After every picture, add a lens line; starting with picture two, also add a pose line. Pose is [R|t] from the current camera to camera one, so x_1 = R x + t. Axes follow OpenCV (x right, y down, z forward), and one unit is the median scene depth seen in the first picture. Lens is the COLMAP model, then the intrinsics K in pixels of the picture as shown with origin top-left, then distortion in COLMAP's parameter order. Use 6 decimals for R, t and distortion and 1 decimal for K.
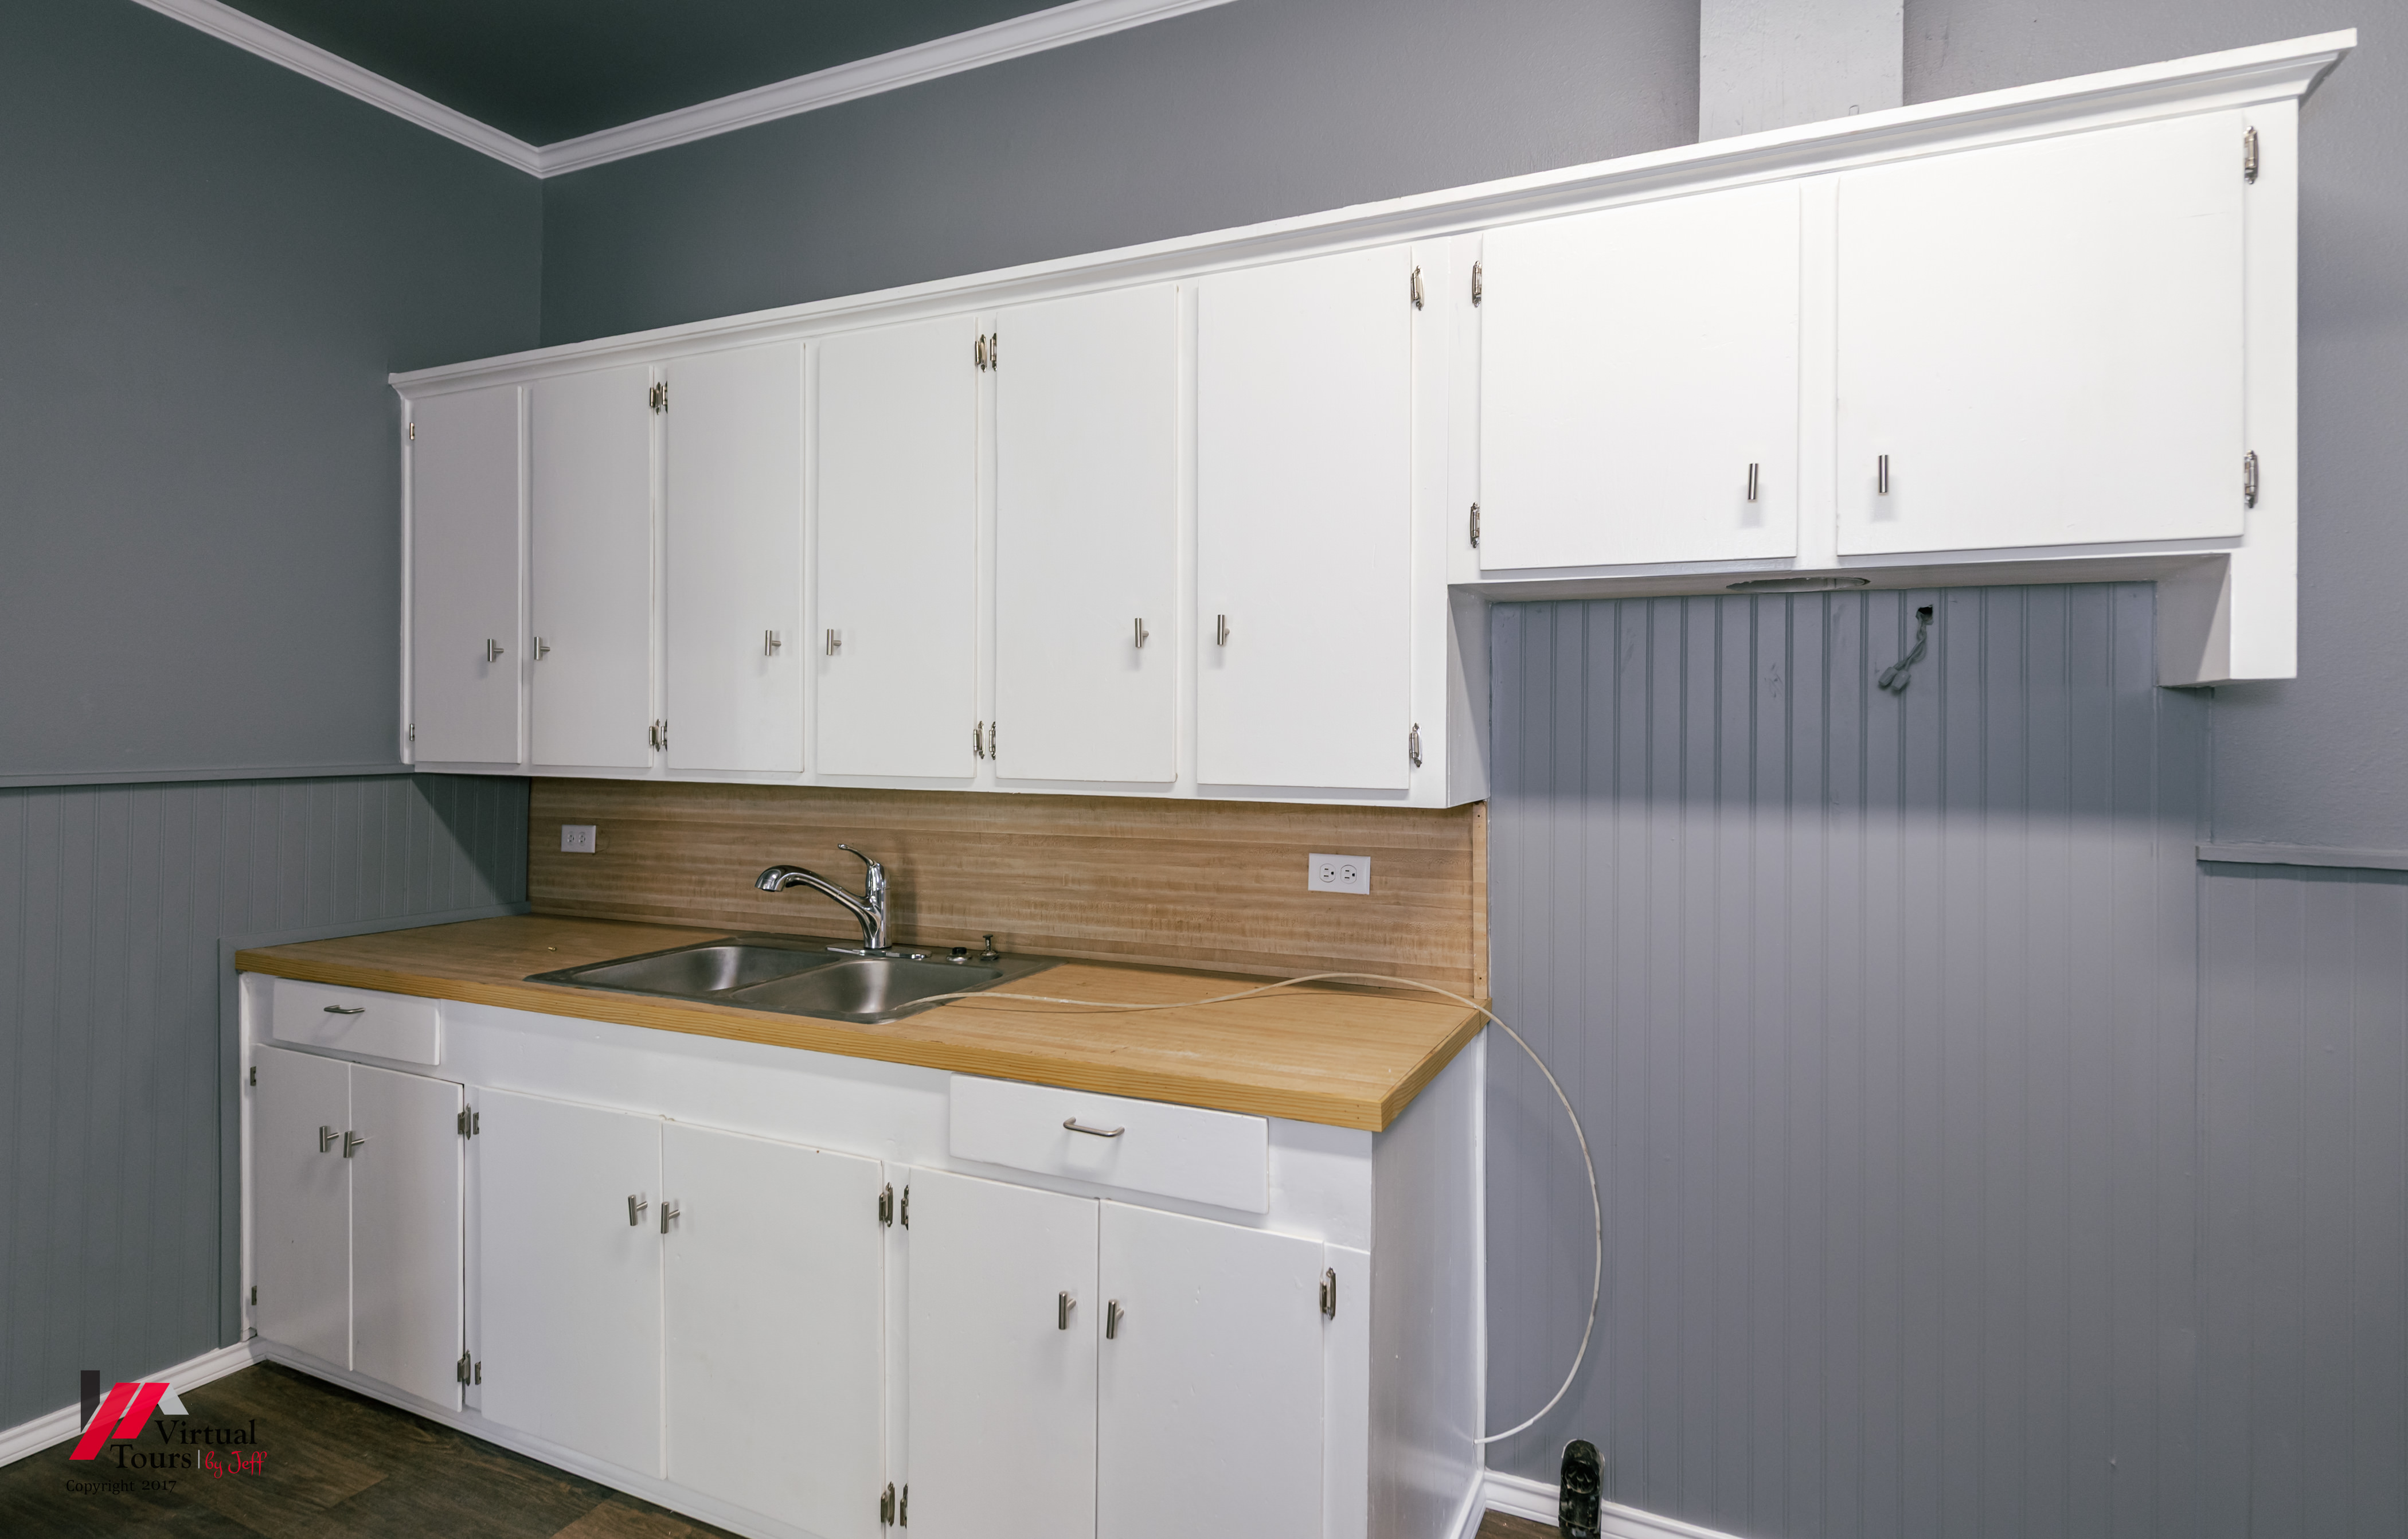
lens RADIAL K [[1184.8, 0, 1193.3], [0, 1184.8, 768.6], [0, 0, 1]] dist [0.009729, -0.000964]
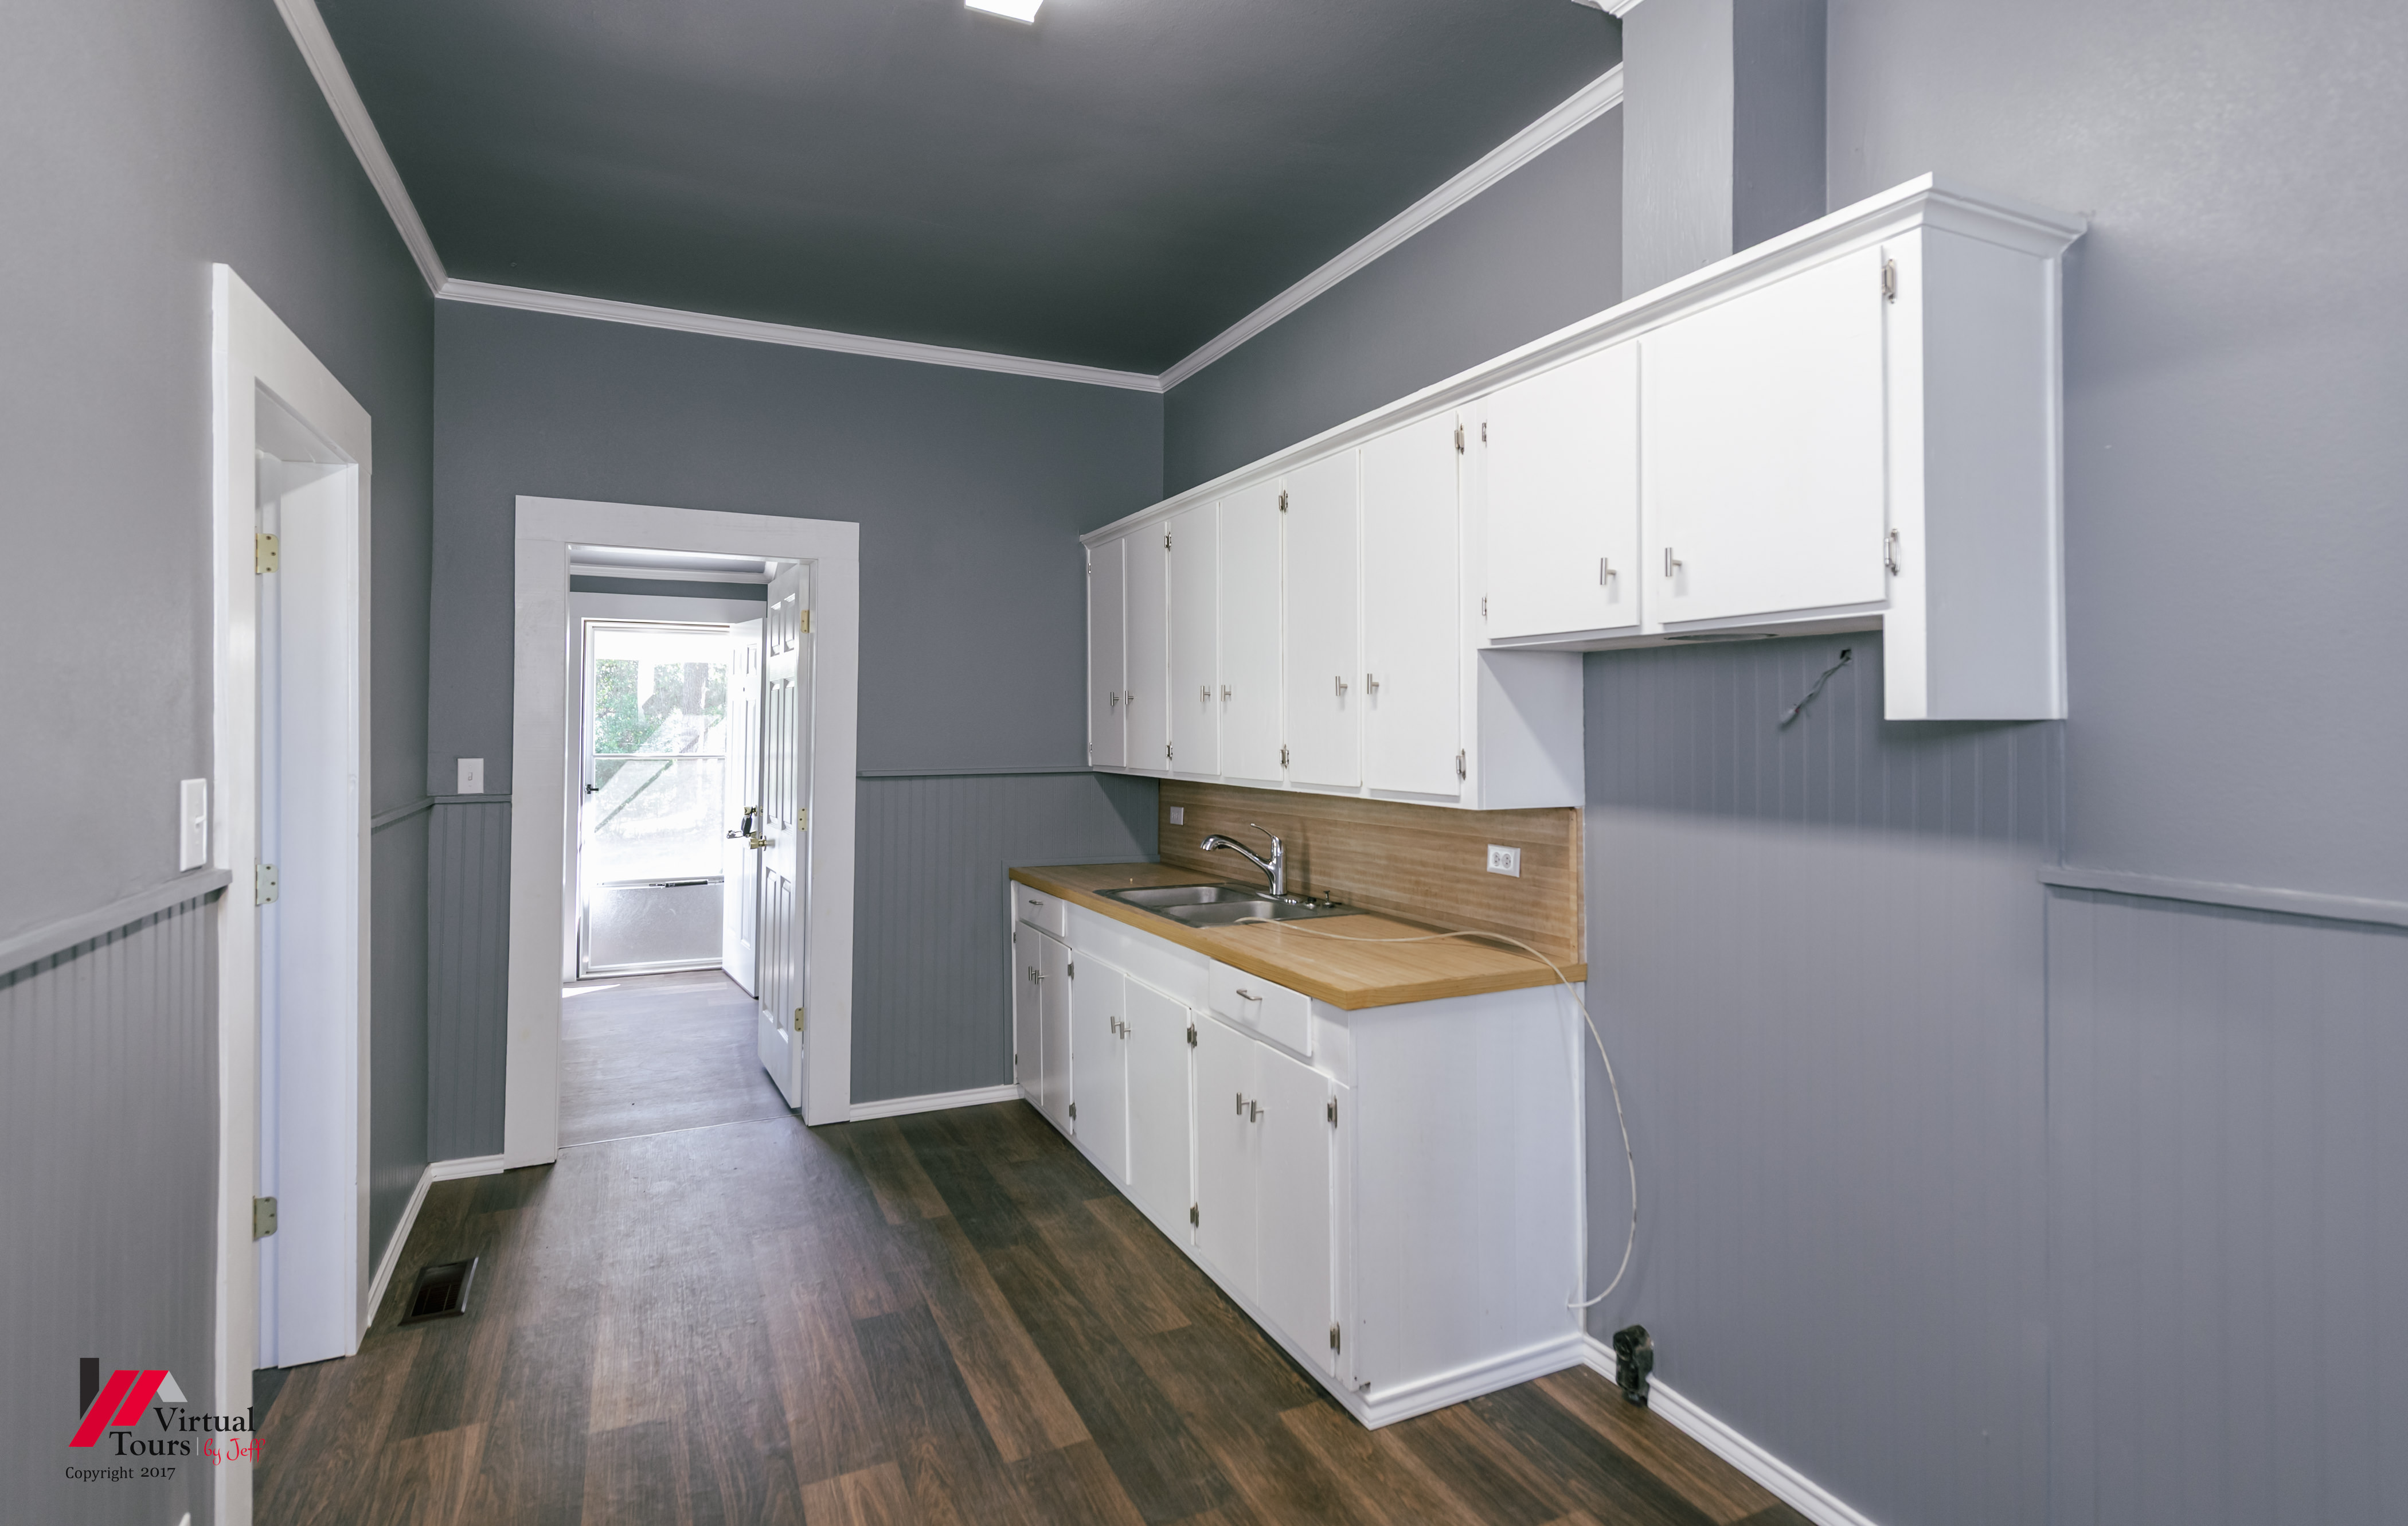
lens RADIAL K [[1227.4, 0, 1203.7], [0, 1227.4, 810.8], [0, 0, 1]] dist [0.030227, -0.000717]
pose [[0.750999, 0.038611, -0.659173, 0.772539], [-0.018315, 0.999123, 0.037657, -0.011871], [0.660049, -0.016208, 0.751048, -0.249504]]
